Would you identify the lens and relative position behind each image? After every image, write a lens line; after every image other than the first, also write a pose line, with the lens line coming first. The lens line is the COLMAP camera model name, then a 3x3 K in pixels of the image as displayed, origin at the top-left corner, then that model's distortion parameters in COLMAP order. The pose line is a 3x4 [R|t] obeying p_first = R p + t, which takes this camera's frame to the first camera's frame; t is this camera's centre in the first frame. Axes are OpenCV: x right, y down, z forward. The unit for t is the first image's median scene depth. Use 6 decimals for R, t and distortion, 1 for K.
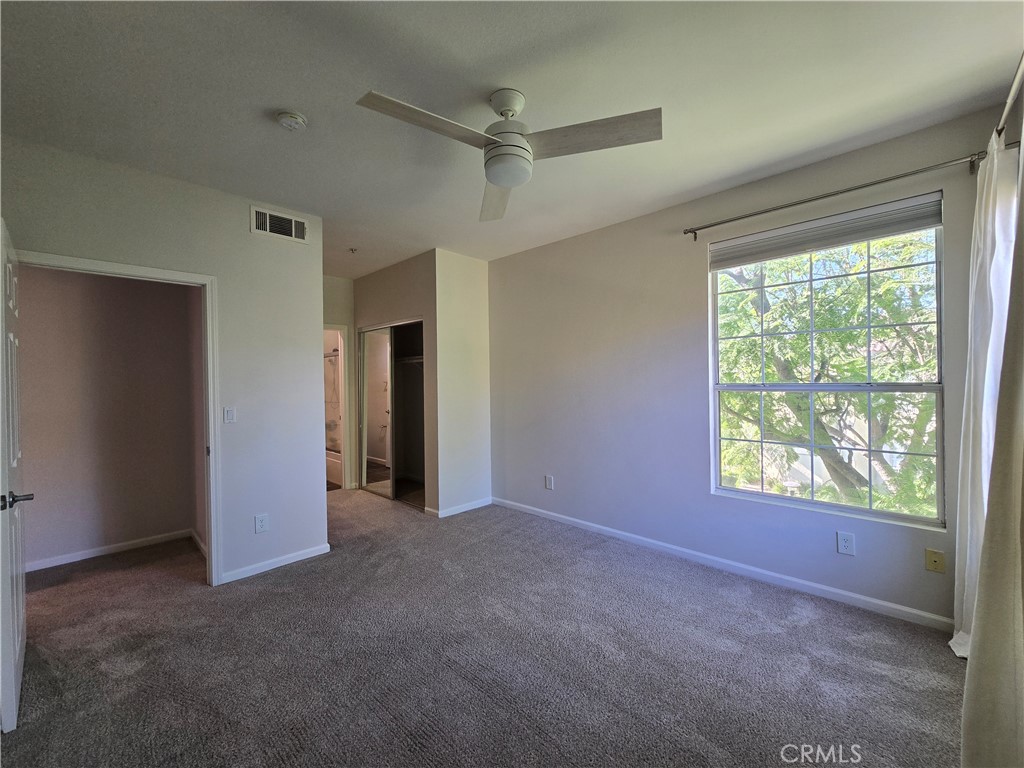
lens RADIAL K [[421.1, 0, 518.8], [0, 421.1, 384.1], [0, 0, 1]] dist [-0.003240, -0.000026]
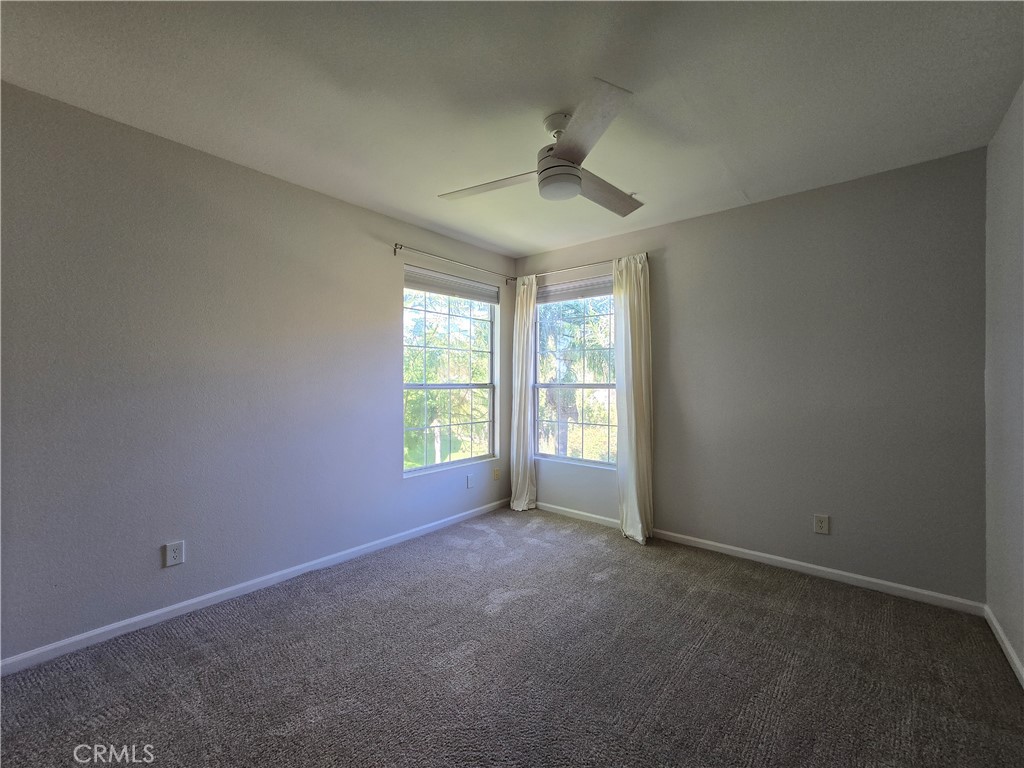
lens RADIAL K [[421.1, 0, 515.0], [0, 421.1, 382.0], [0, 0, 1]] dist [-0.003240, -0.000026]
pose [[-0.068120, 0.016483, 0.997541, -0.740521], [0.011369, 0.999811, -0.015744, 0.017925], [-0.997612, 0.010268, -0.068295, 0.791165]]
